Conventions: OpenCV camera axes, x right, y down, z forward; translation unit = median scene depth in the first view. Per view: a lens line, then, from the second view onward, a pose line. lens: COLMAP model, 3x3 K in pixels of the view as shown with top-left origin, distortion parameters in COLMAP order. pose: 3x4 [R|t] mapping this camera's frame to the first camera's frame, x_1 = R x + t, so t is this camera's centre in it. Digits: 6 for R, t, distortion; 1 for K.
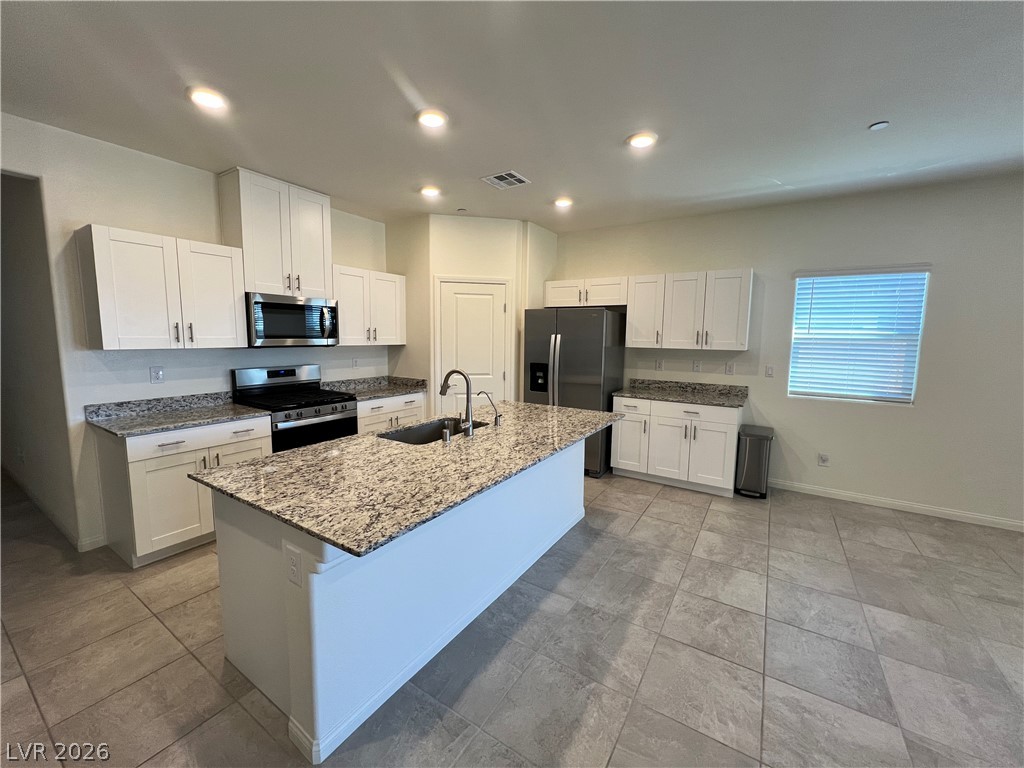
lens RADIAL K [[409.3, 0, 506.1], [0, 409.3, 380.6], [0, 0, 1]] dist [-0.001507, -0.000021]
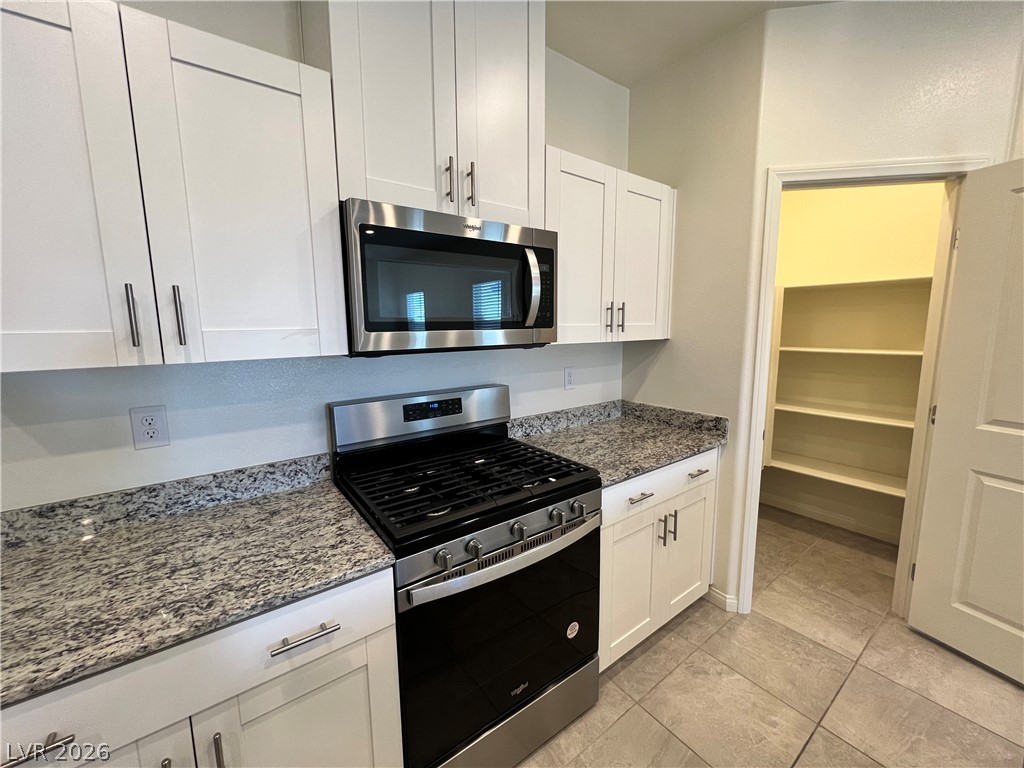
lens RADIAL K [[409.3, 0, 512.0], [0, 409.3, 381.8], [0, 0, 1]] dist [-0.001507, -0.000021]
pose [[0.941155, 0.026055, -0.336968, -0.337686], [-0.016449, 0.999374, 0.031332, -0.065972], [0.337573, -0.023946, 0.940995, 0.646844]]
